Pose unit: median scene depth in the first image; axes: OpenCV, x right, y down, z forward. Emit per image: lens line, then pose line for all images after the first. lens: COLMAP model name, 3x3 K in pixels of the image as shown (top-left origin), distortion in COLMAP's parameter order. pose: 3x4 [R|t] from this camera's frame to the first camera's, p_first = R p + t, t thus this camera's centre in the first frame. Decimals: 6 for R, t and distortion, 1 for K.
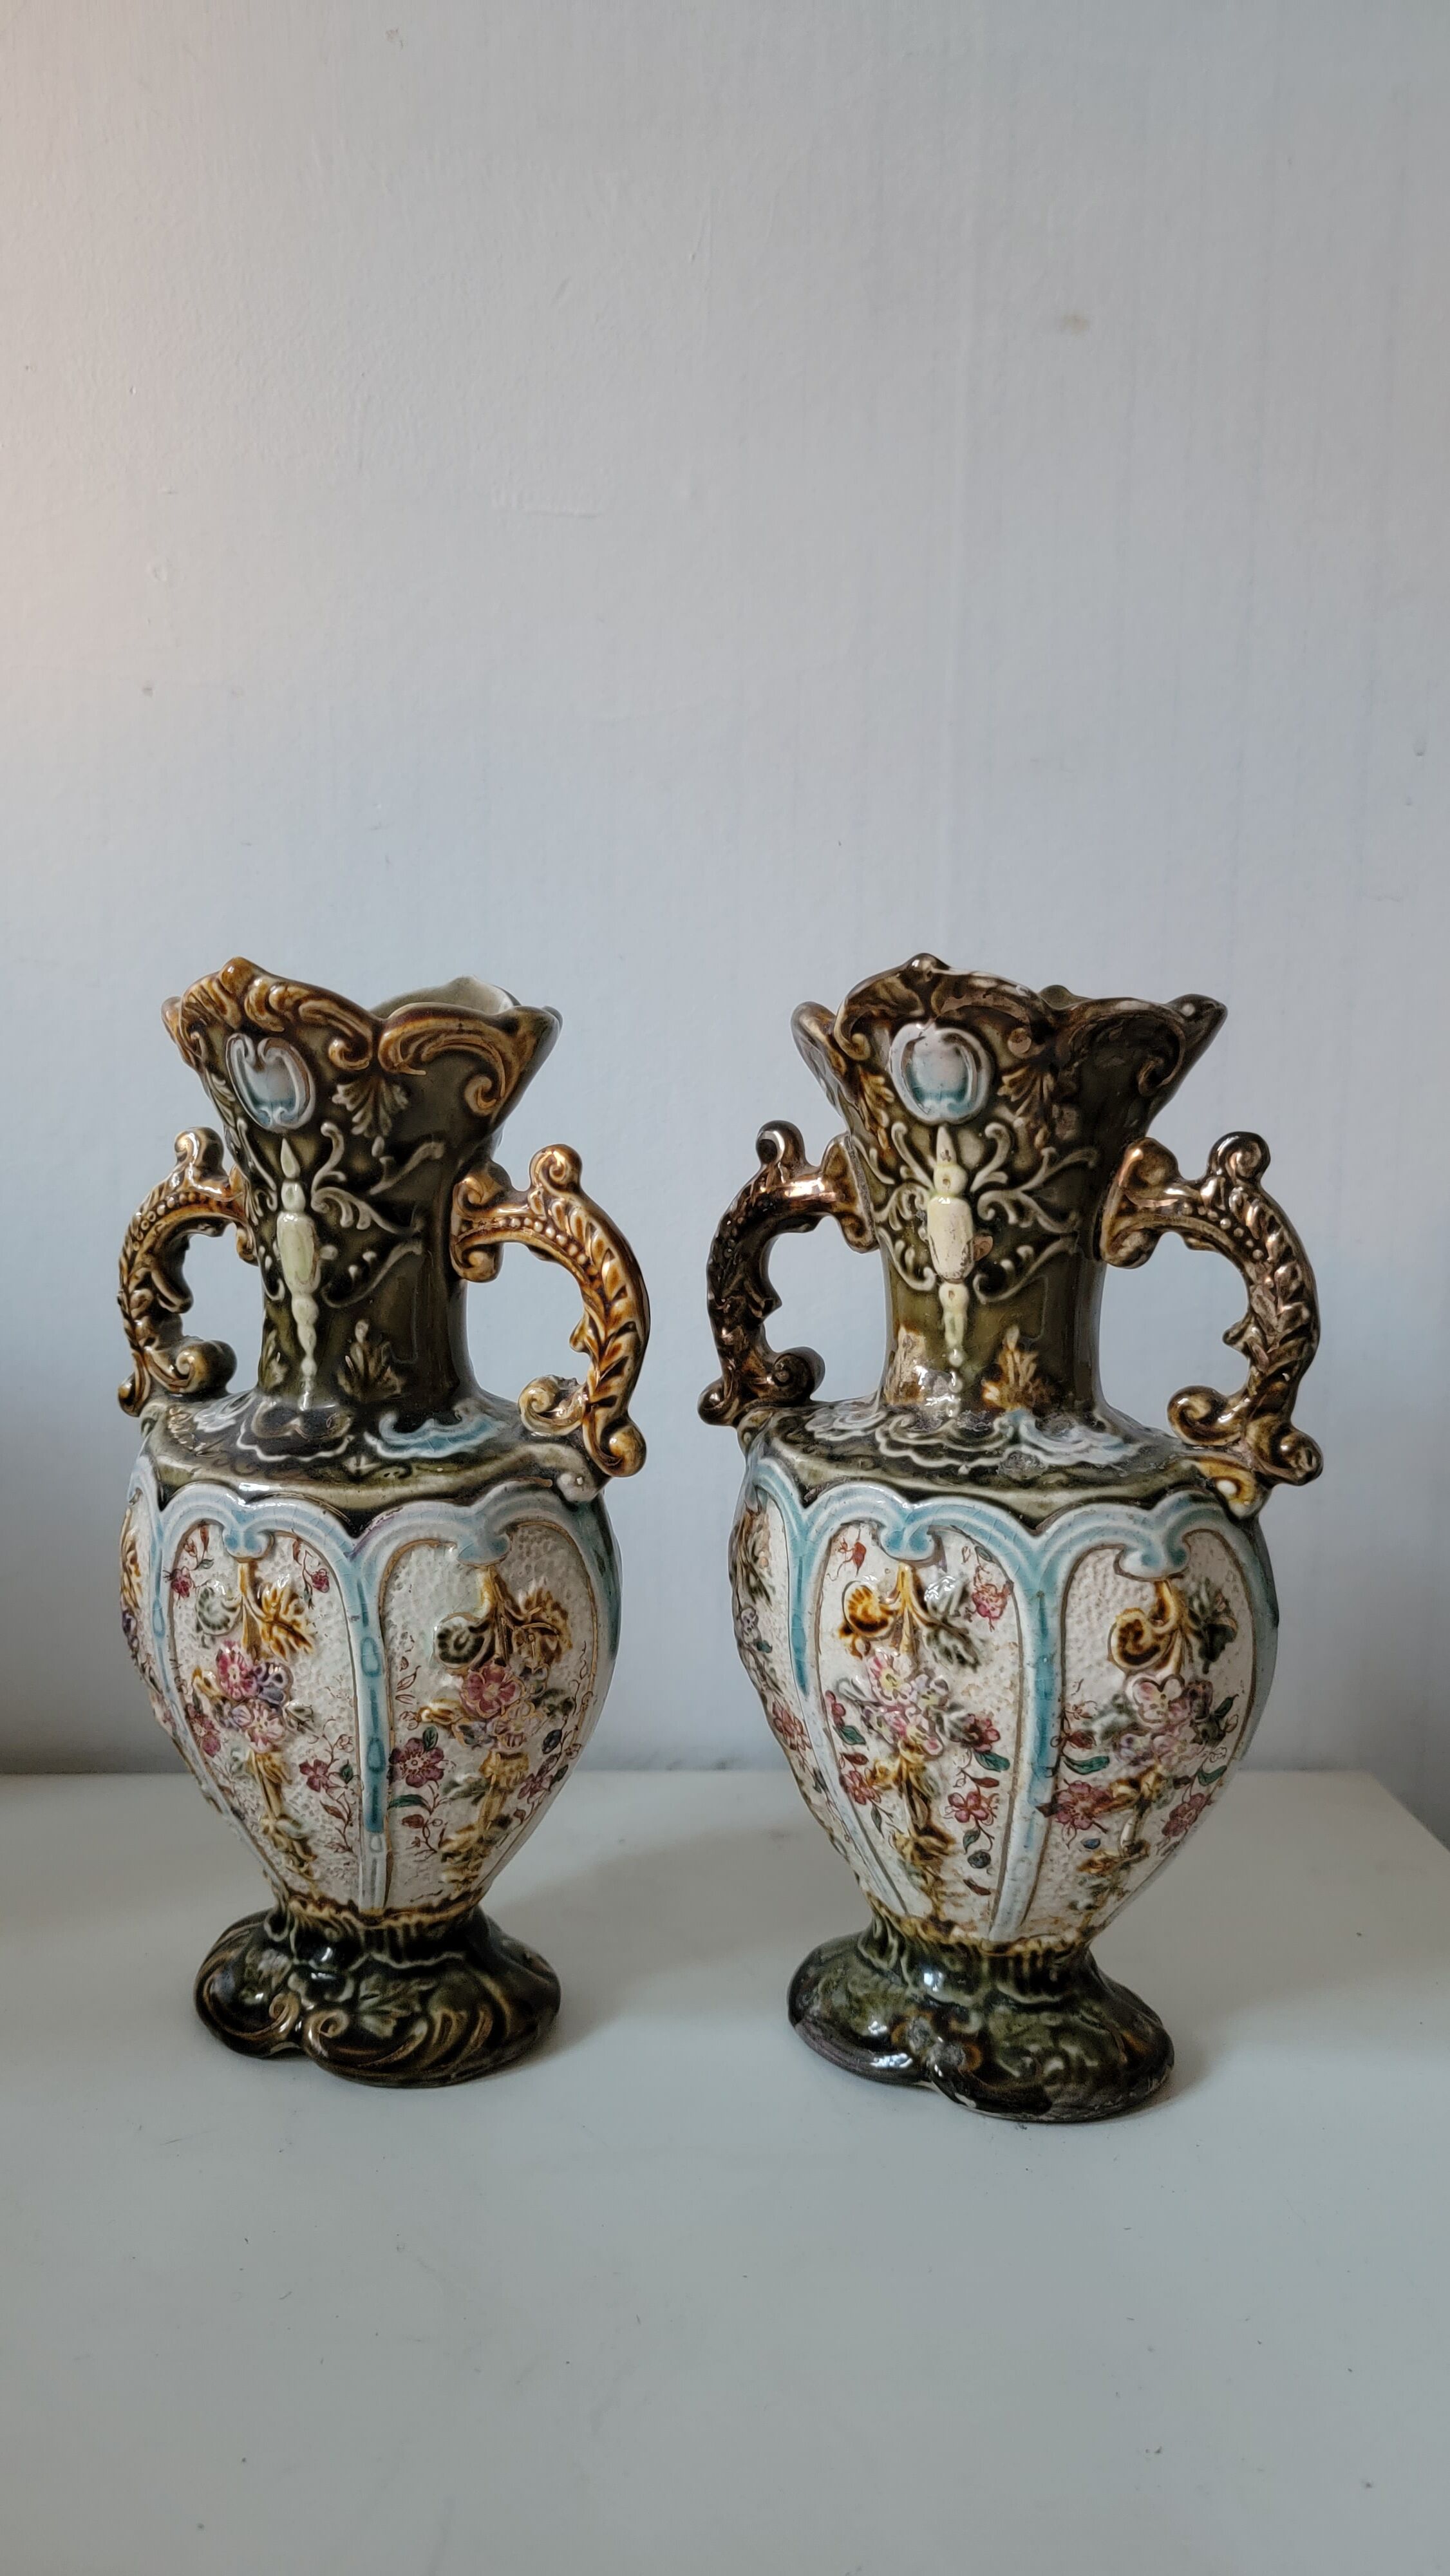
lens RADIAL K [[1879.4, 0, 707.4], [0, 1879.4, 1279.8], [0, 0, 1]] dist [0.011506, -0.022404]
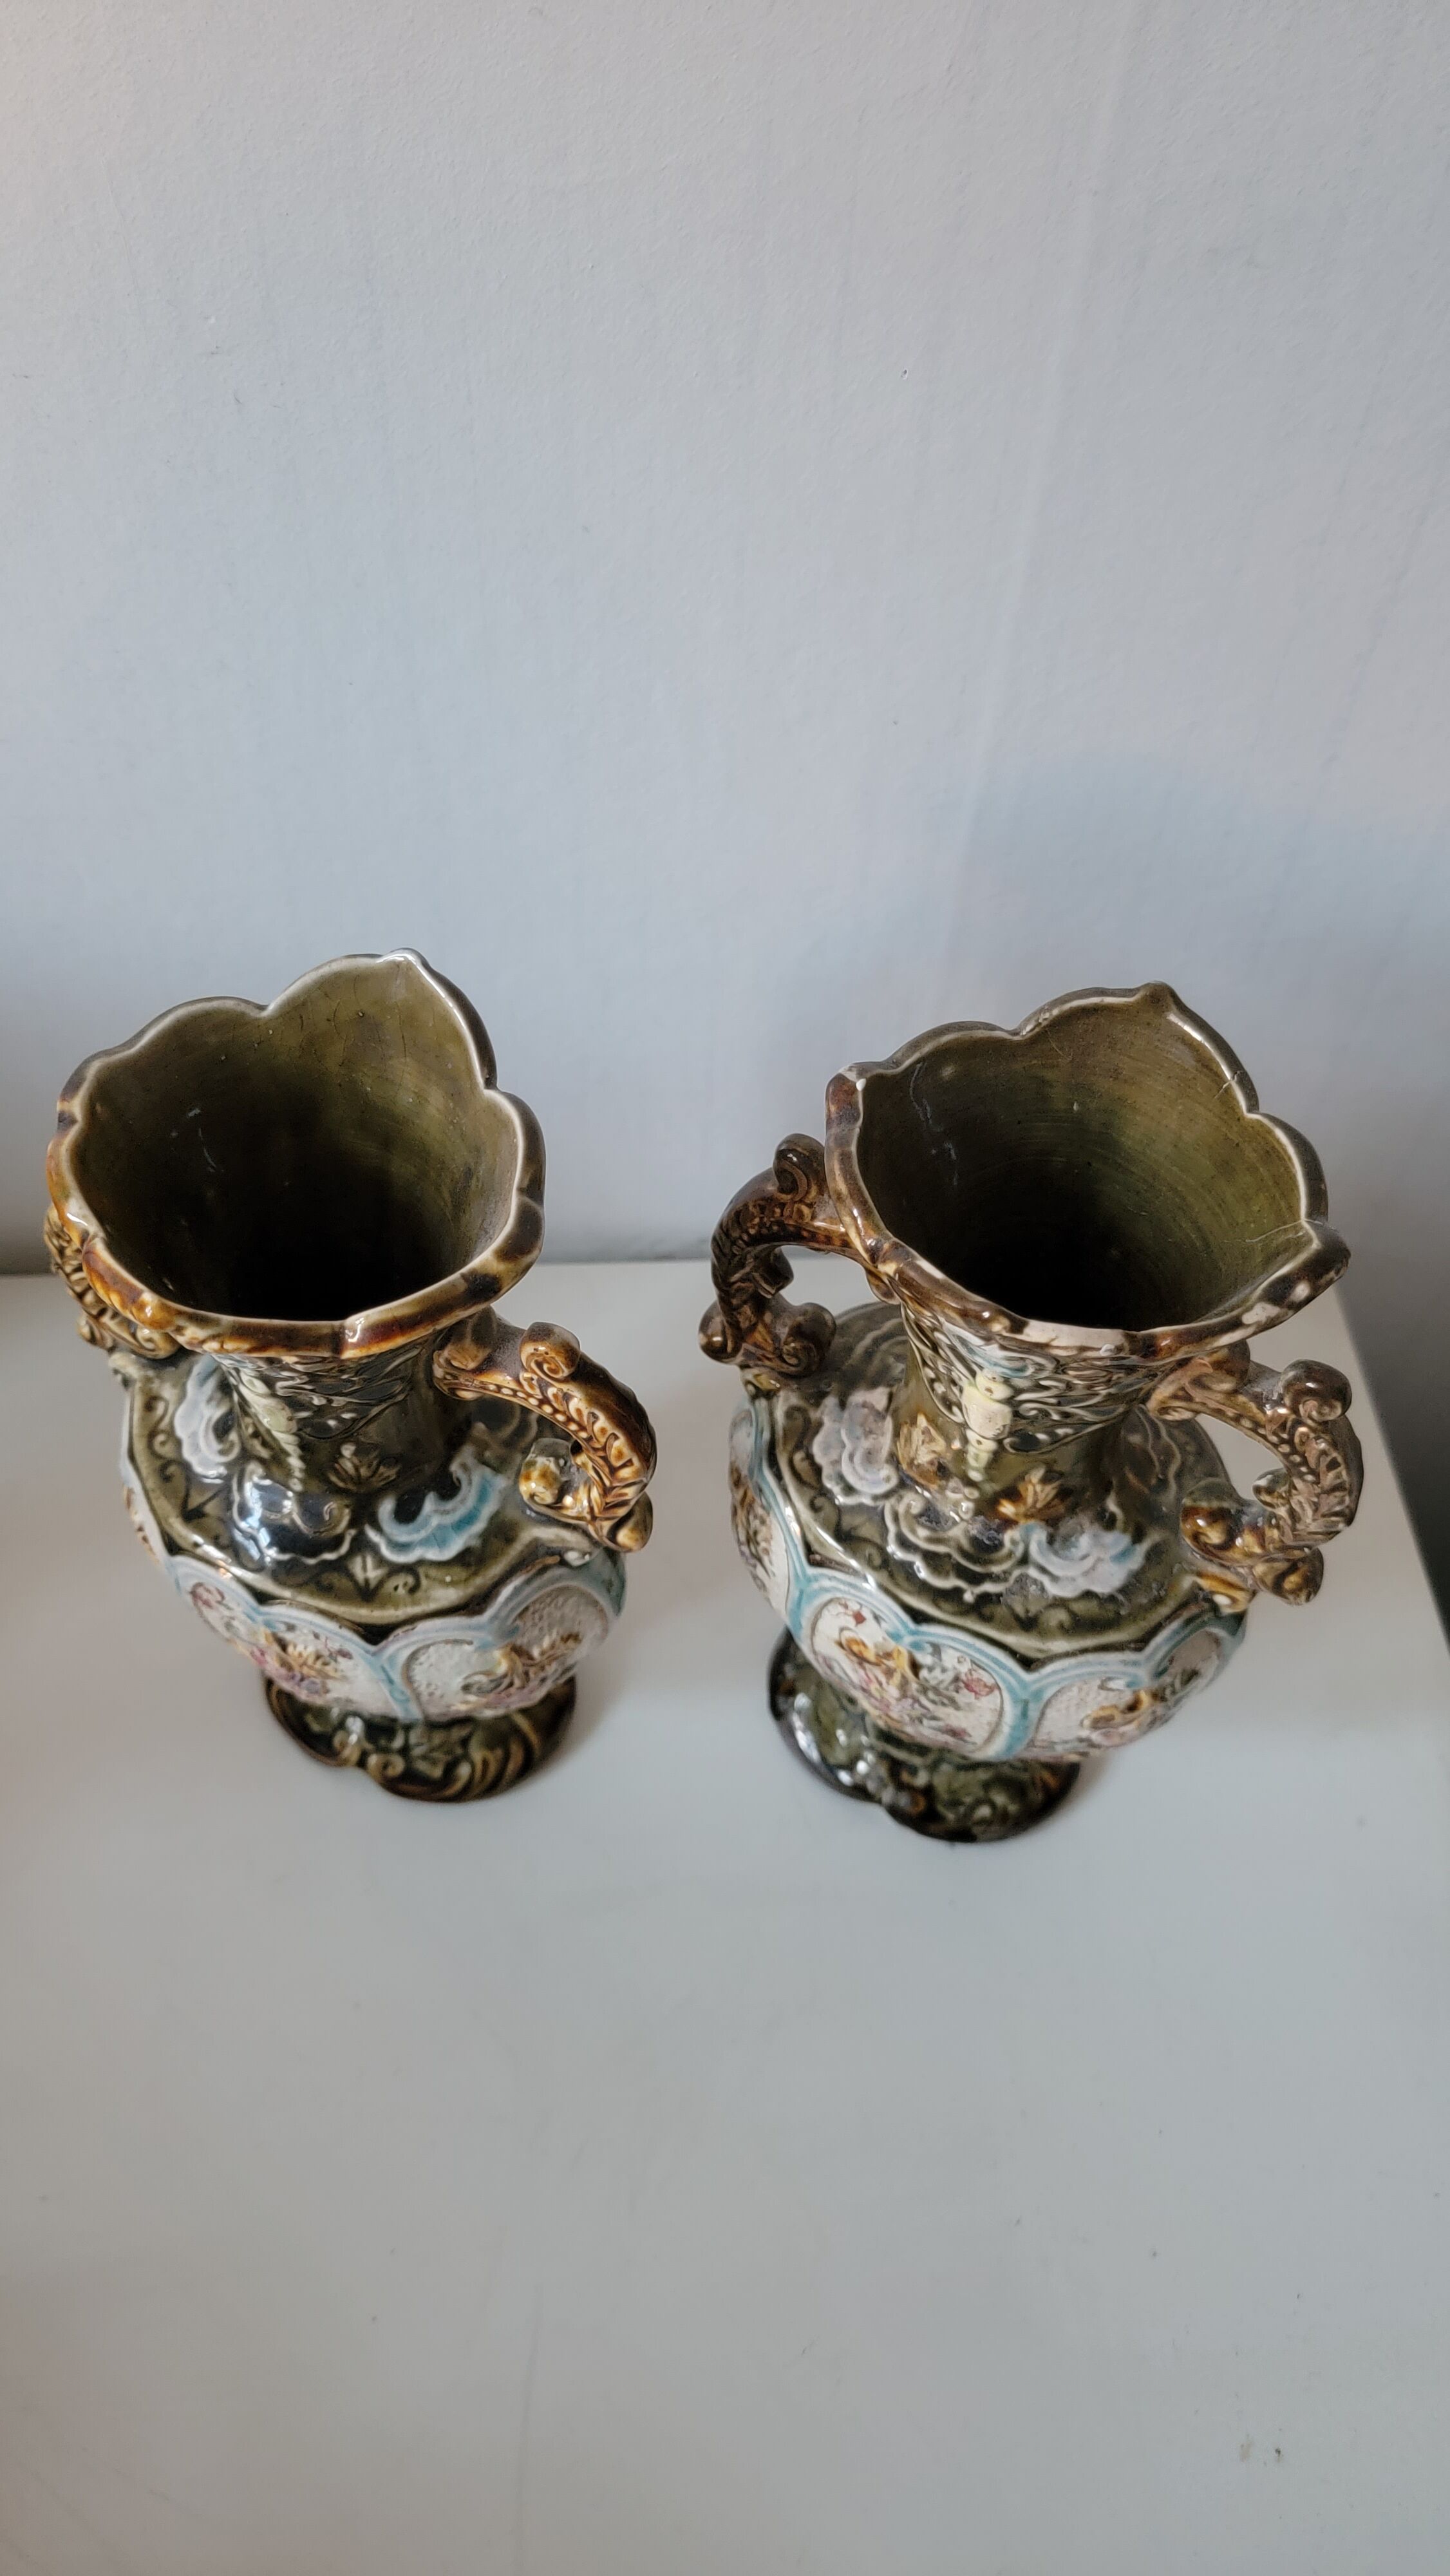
lens RADIAL K [[1879.4, 0, 706.3], [0, 1879.4, 1319.9], [0, 0, 1]] dist [0.011506, -0.022404]
pose [[0.999483, -0.006780, 0.031413, -0.033938], [-0.018654, 0.673566, 0.738892, -0.700402], [-0.026169, -0.739096, 0.673091, 0.404715]]
